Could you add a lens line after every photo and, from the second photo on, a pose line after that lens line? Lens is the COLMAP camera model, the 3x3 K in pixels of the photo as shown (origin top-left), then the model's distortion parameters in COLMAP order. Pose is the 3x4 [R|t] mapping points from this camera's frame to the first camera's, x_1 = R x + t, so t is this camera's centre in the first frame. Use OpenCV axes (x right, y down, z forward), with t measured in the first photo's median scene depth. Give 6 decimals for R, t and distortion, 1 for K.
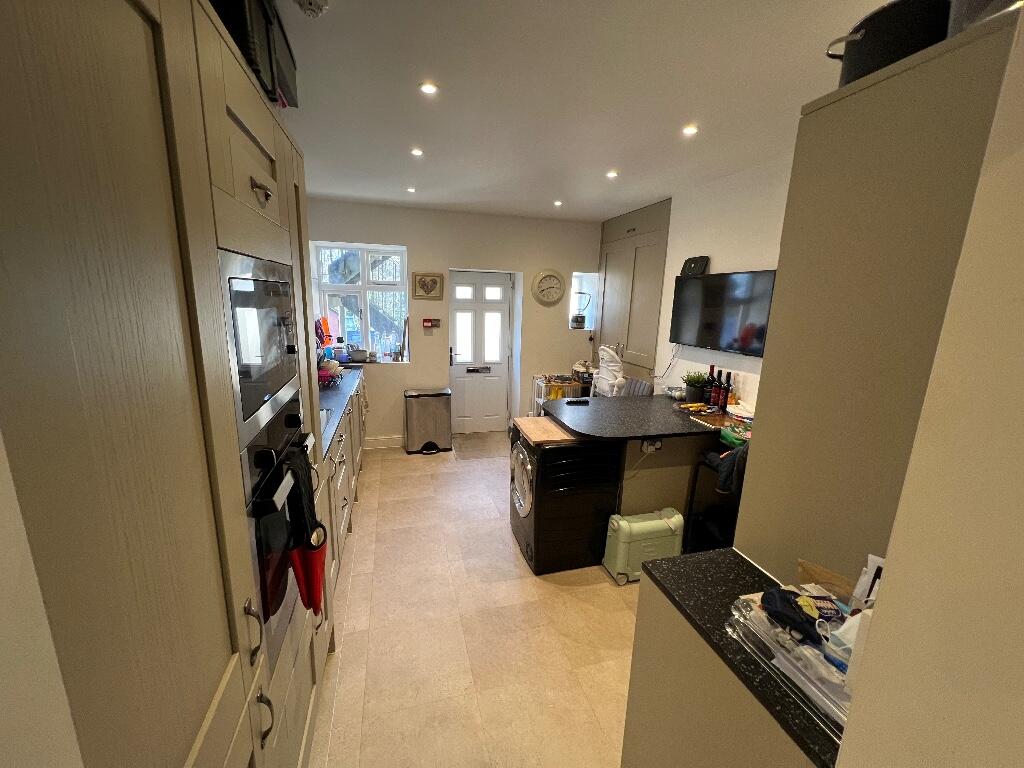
lens RADIAL K [[412.0, 0, 509.9], [0, 412.0, 383.7], [0, 0, 1]] dist [0.000619, 0.000676]
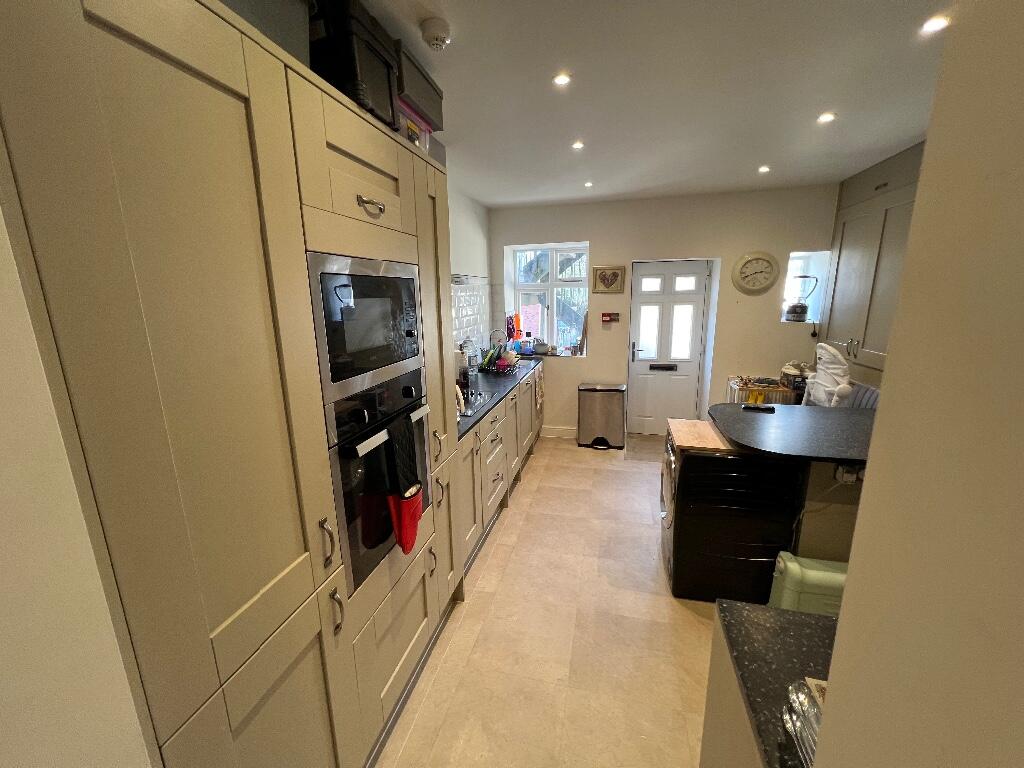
lens RADIAL K [[412.0, 0, 509.9], [0, 412.0, 383.7], [0, 0, 1]] dist [0.000619, 0.000676]
pose [[0.866735, 0.062095, -0.494888, 0.098821], [-0.060304, 0.997987, 0.019606, 0.006530], [0.495109, 0.012851, 0.868736, 0.027907]]
